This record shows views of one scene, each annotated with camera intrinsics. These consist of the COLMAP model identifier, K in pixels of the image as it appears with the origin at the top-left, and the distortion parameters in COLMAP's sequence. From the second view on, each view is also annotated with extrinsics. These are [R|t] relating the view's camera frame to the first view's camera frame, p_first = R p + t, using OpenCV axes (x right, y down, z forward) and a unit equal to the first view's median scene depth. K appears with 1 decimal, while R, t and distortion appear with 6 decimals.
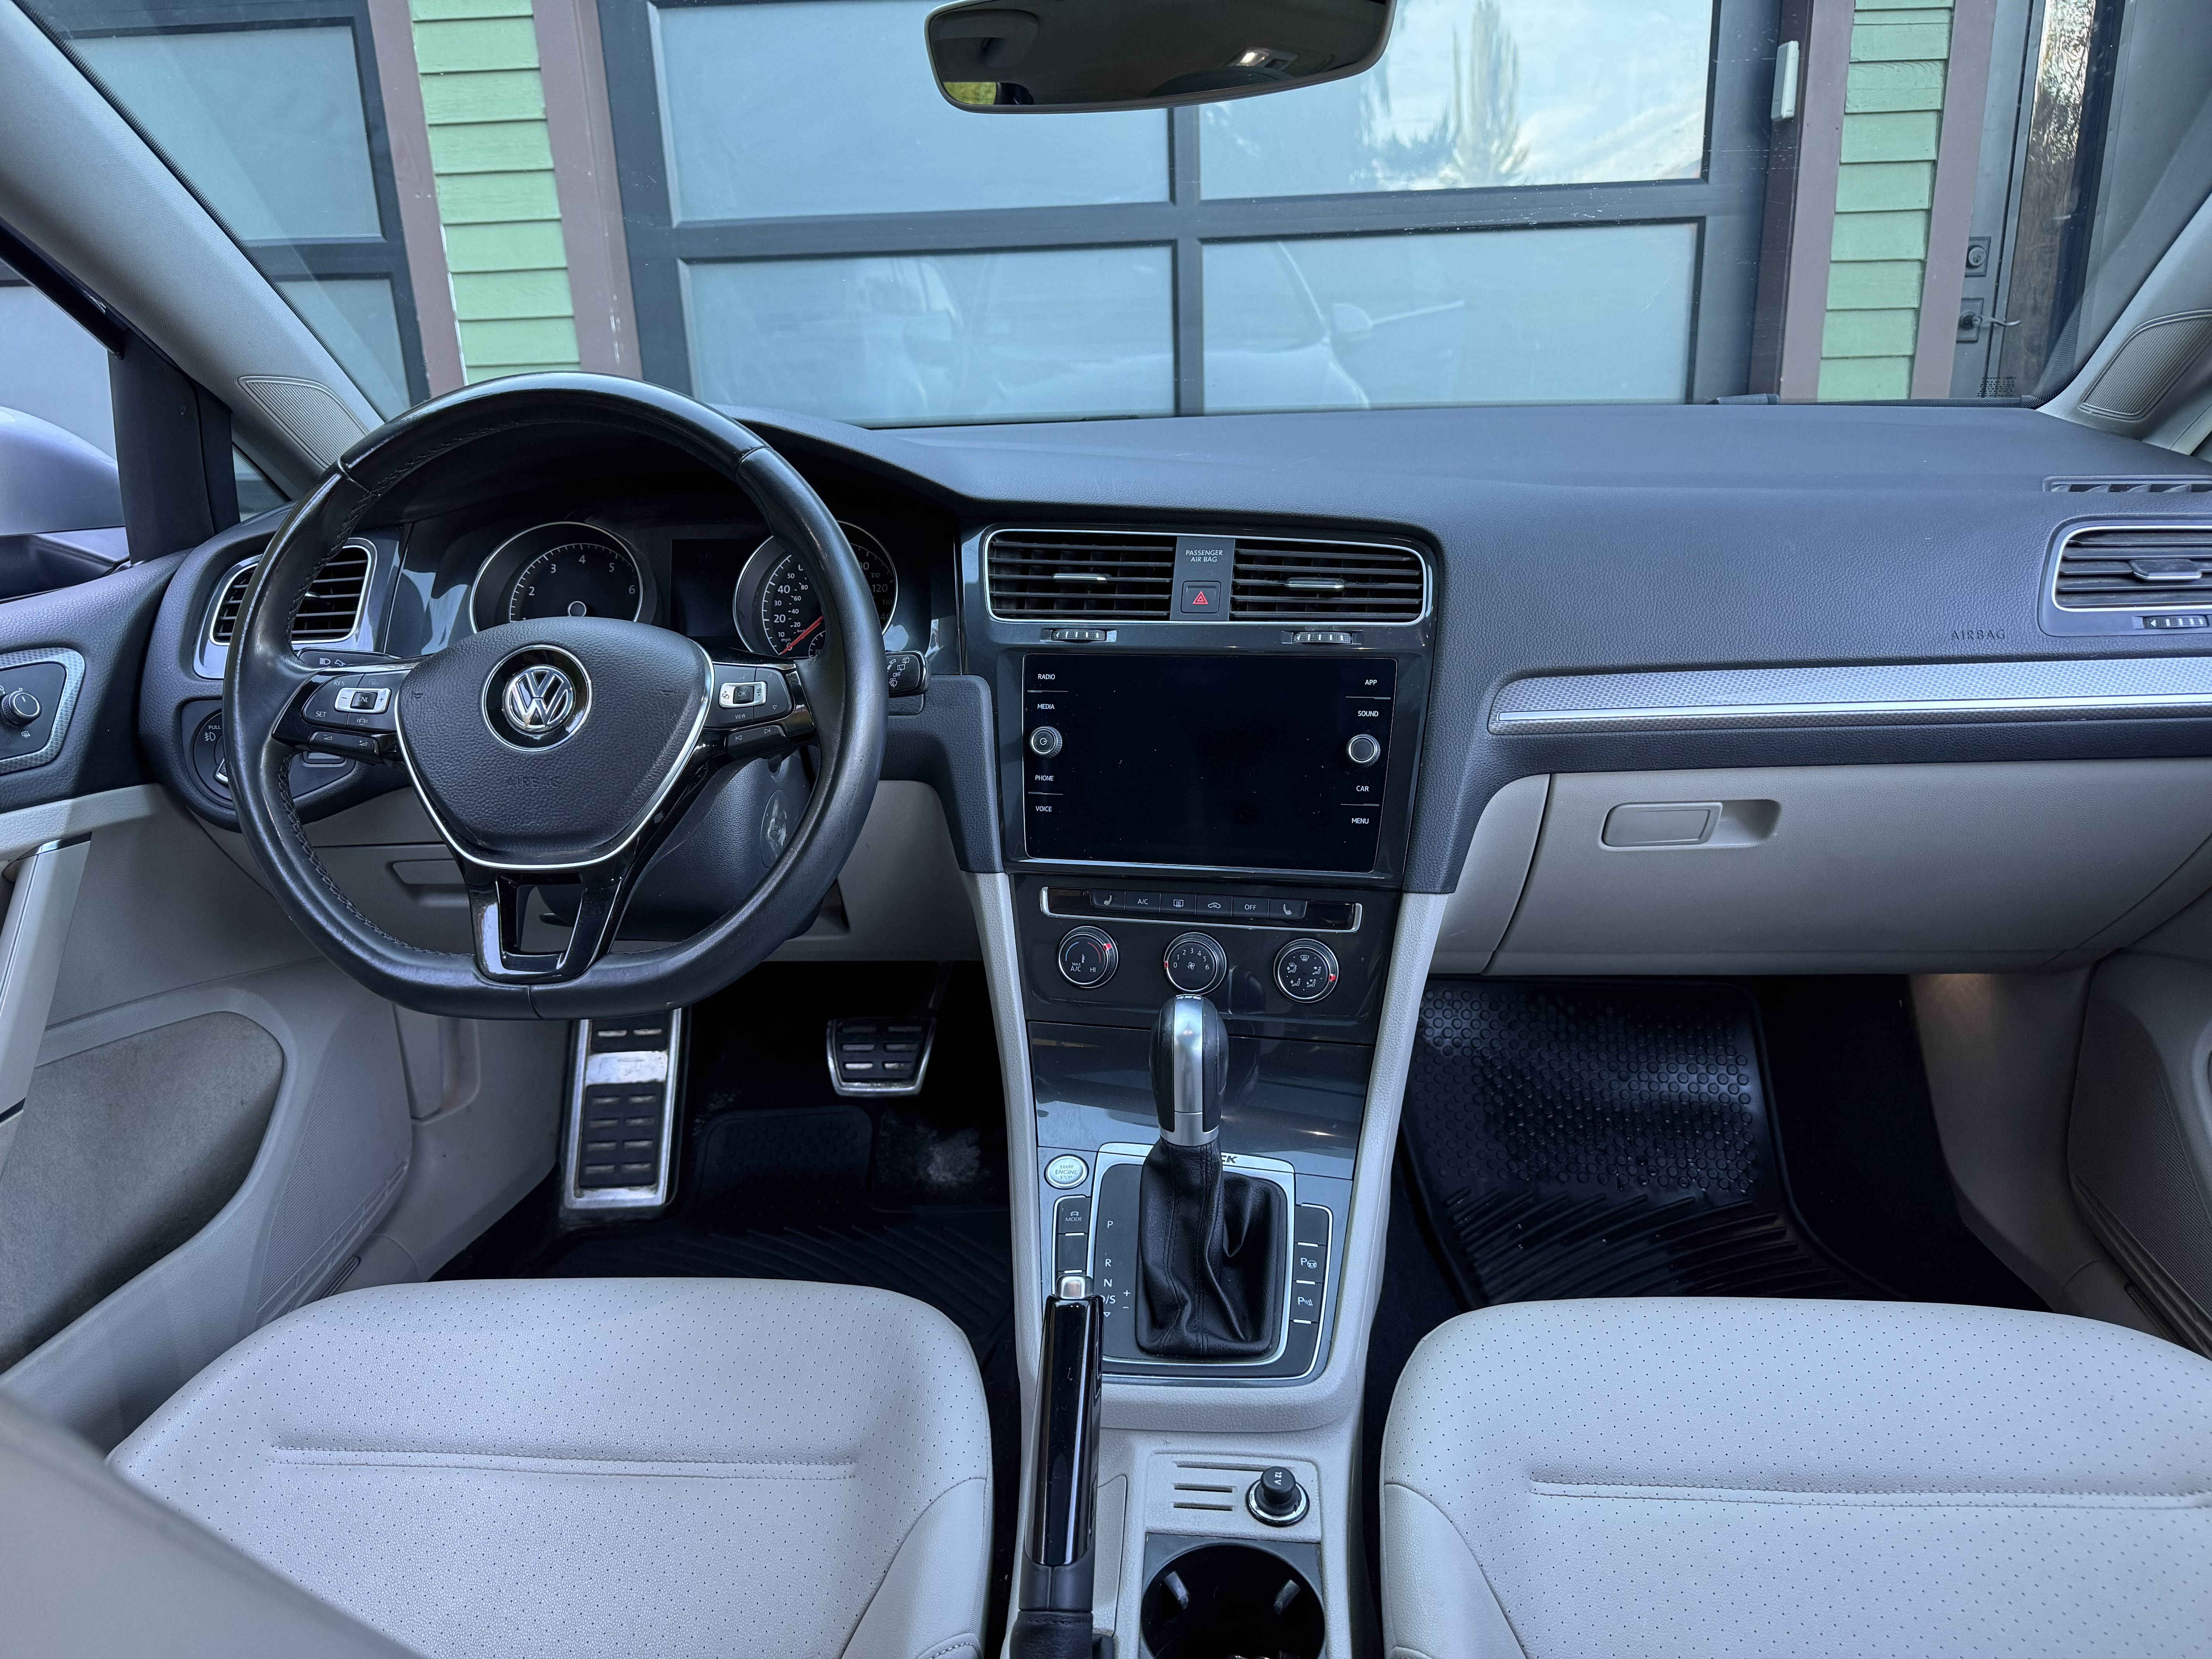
lens RADIAL K [[1532.7, 0, 1160.2], [0, 1532.7, 868.9], [0, 0, 1]] dist [0.093228, -0.119591]
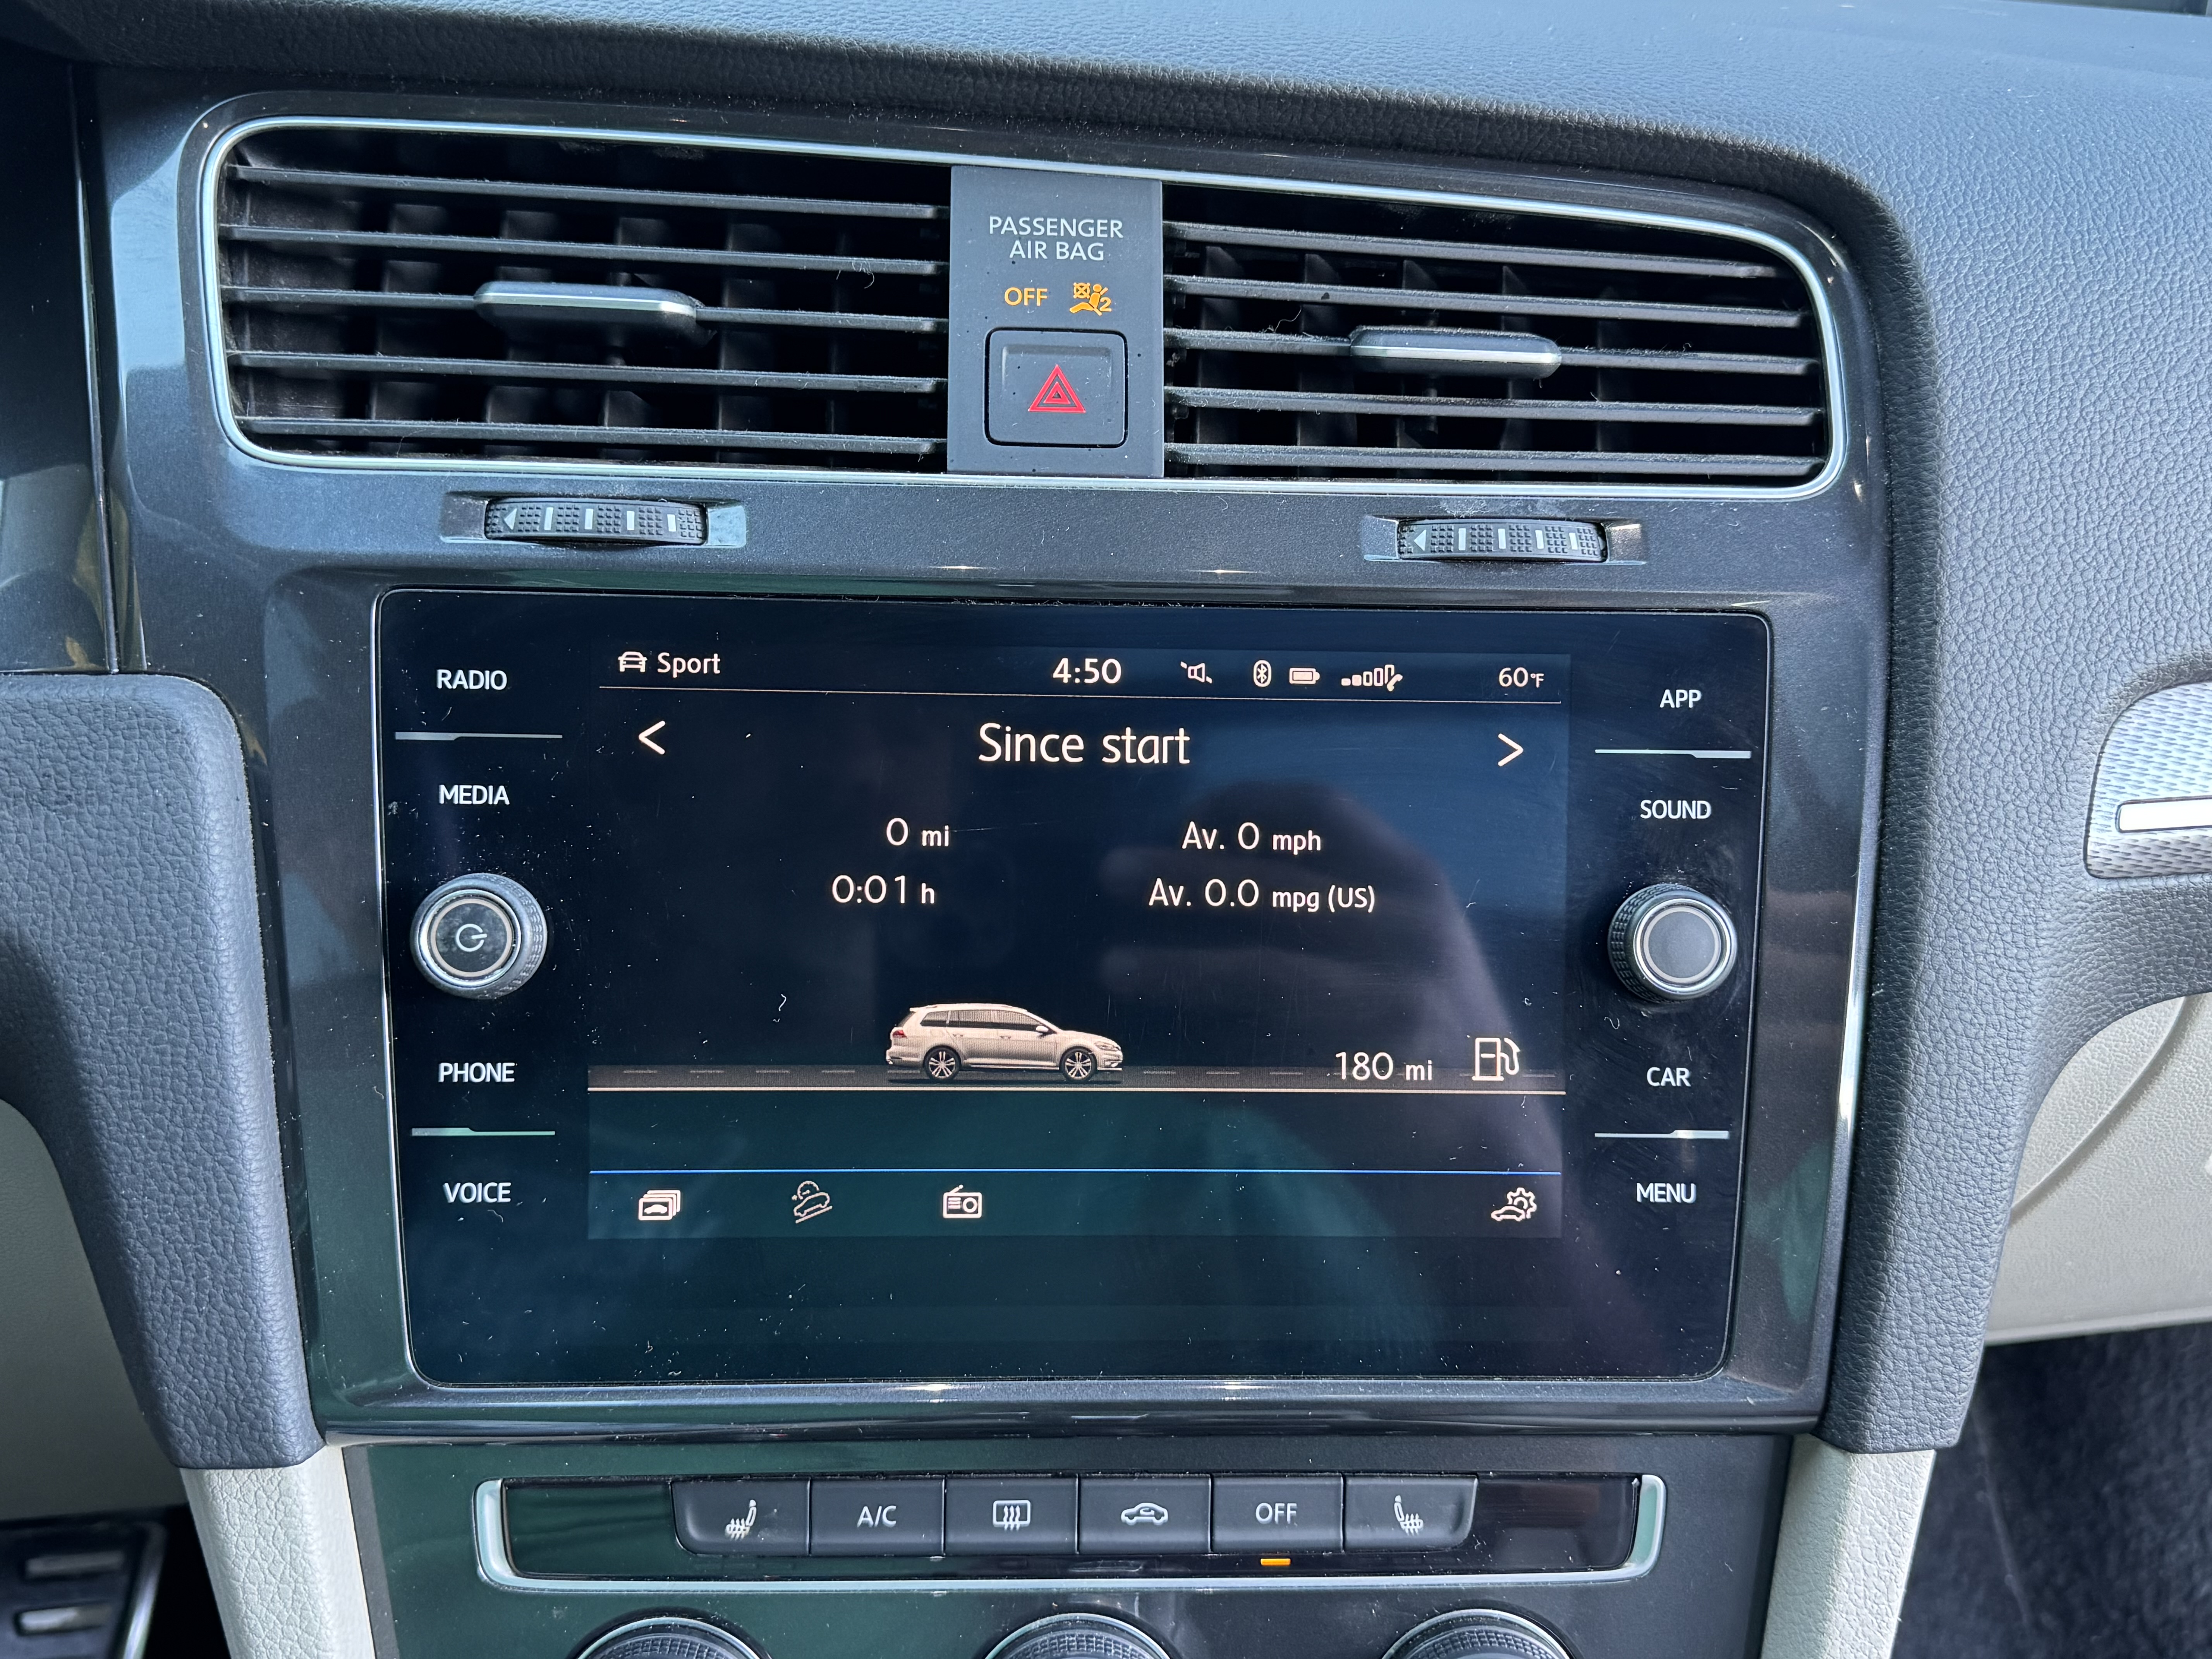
lens RADIAL K [[2124.7, 0, 1106.0], [0, 2124.7, 829.5], [0, 0, 1]] dist [0.208624, -0.620450]
pose [[0.964129, -0.031885, 0.263513, -0.066871], [0.030205, 0.999489, 0.010425, -0.099781], [-0.263711, -0.002092, 0.964600, 0.615425]]
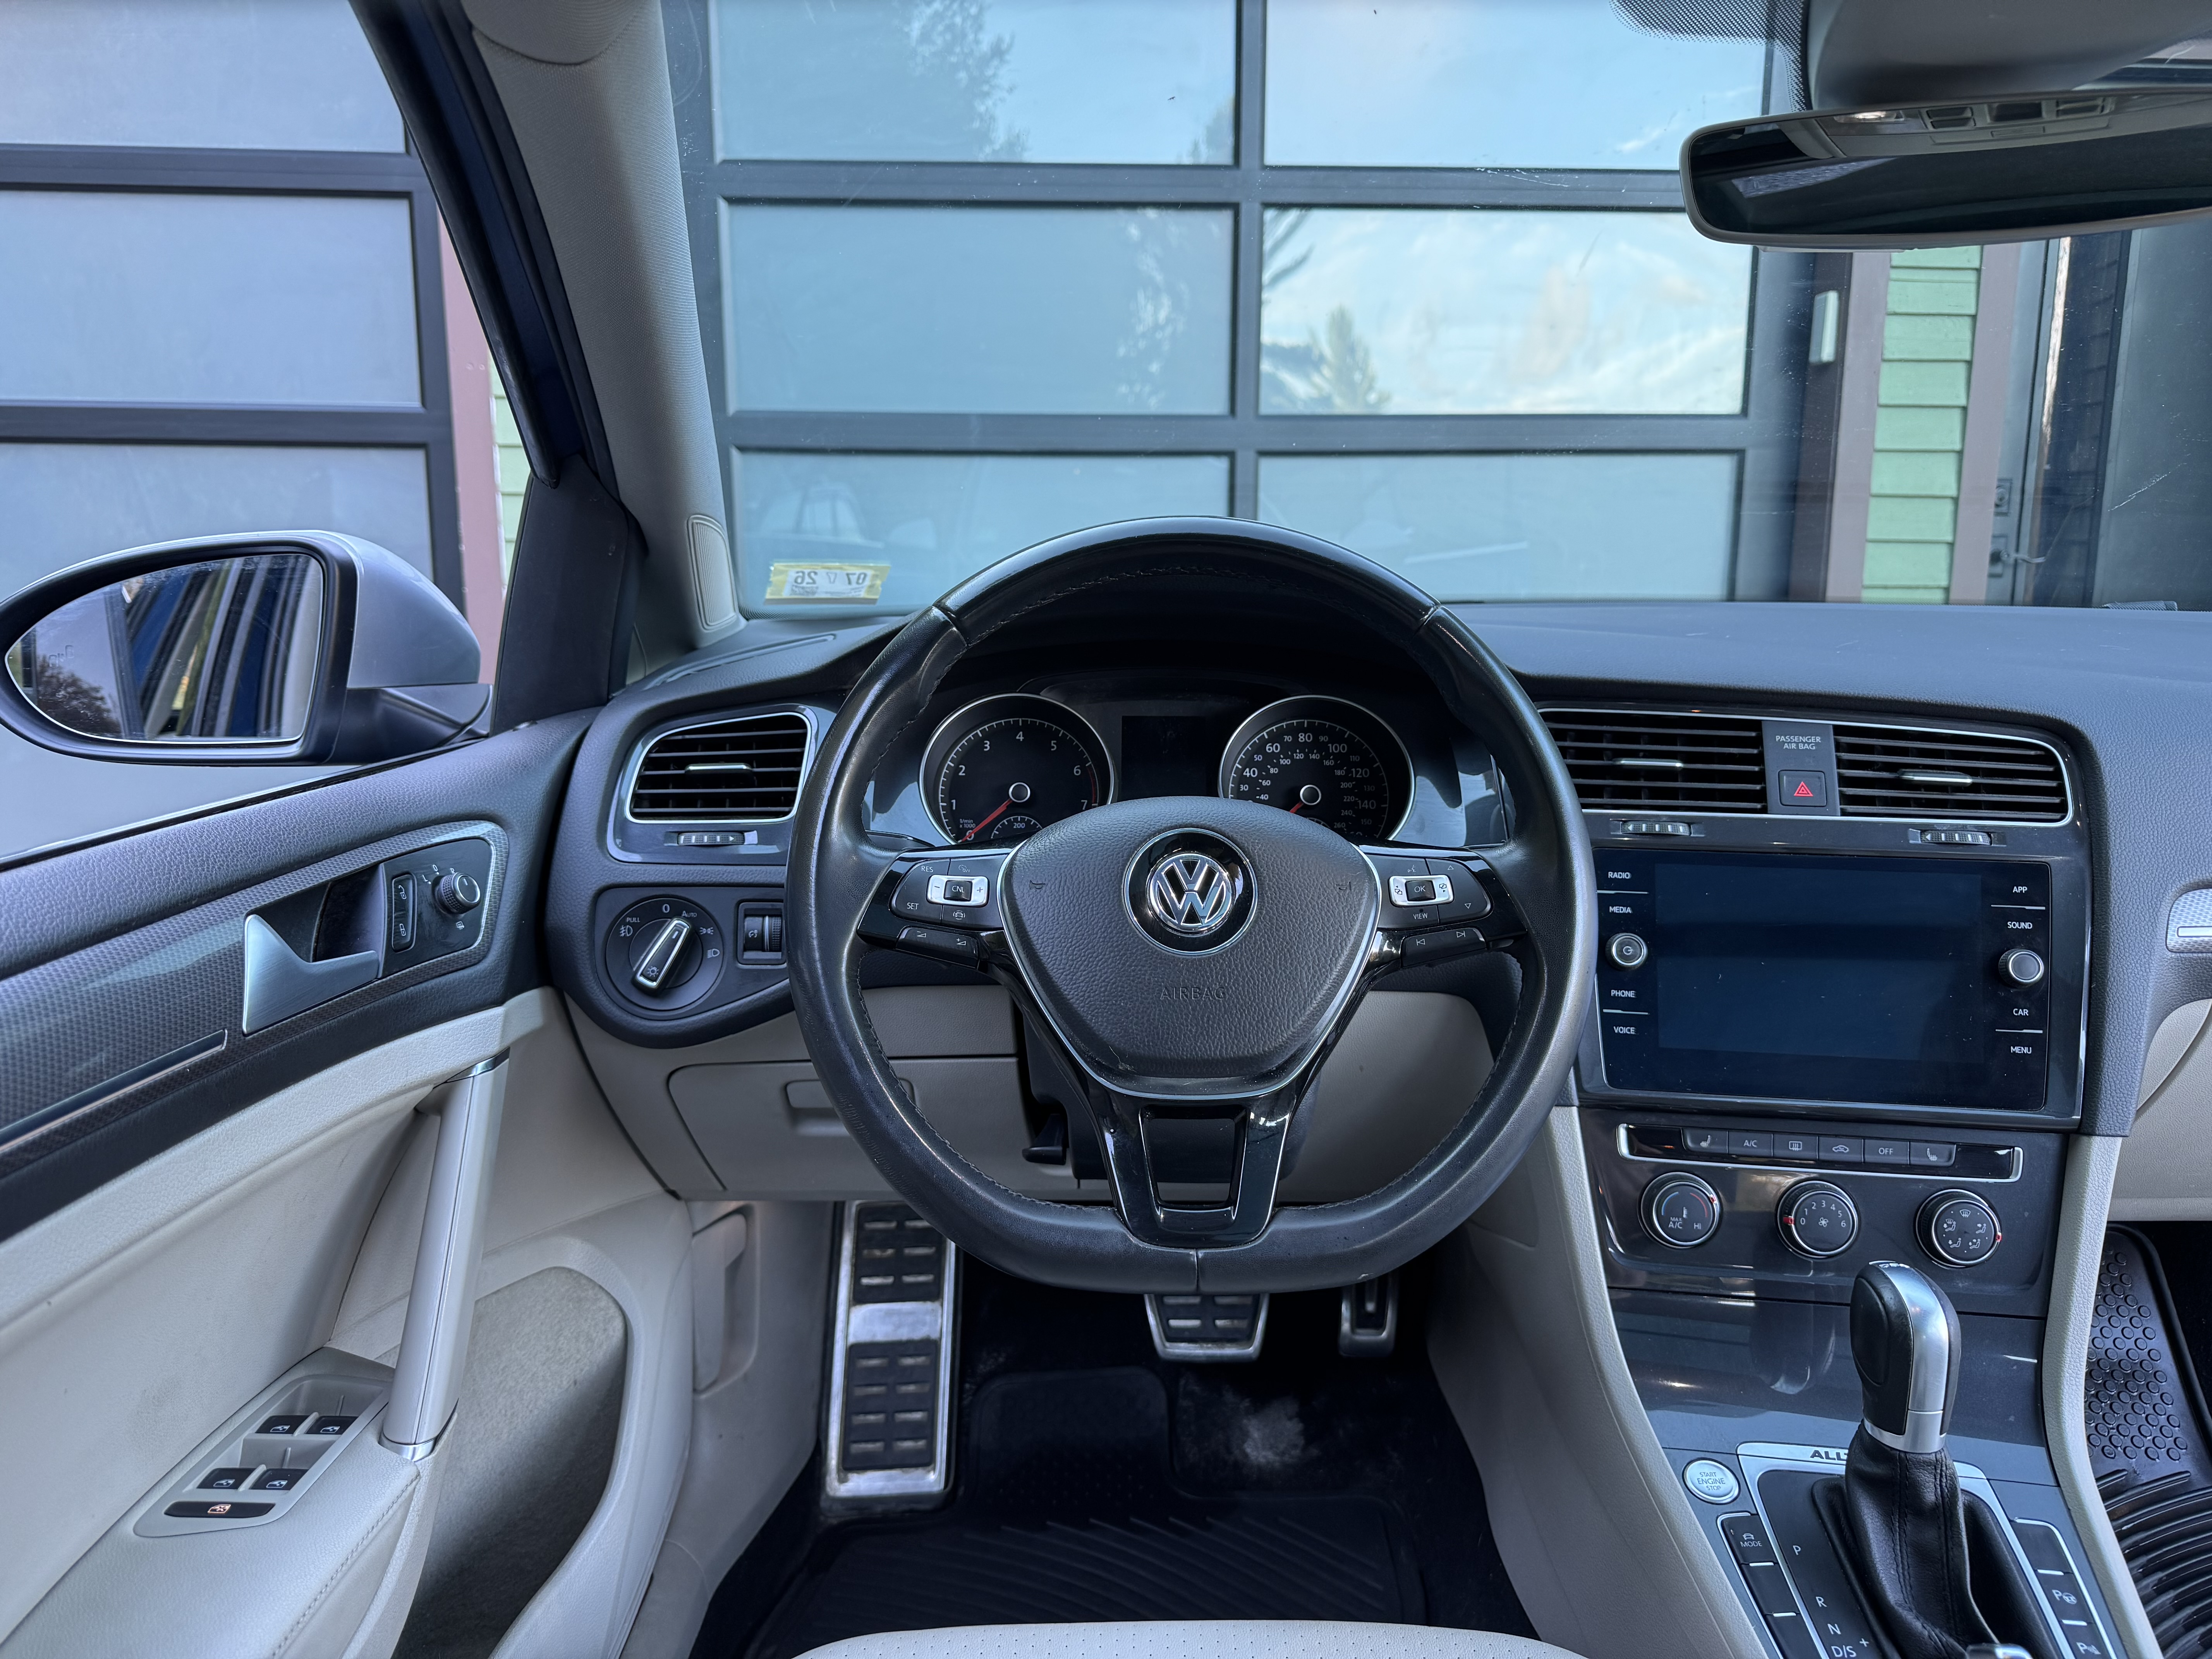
lens RADIAL K [[1541.4, 0, 1100.4], [0, 1541.4, 858.4], [0, 0, 1]] dist [0.068416, -0.123551]
pose [[0.997474, 0.020469, 0.068018, -0.420778], [-0.010840, 0.990230, -0.139018, -0.010586], [-0.070199, 0.137930, 0.987951, 0.158190]]
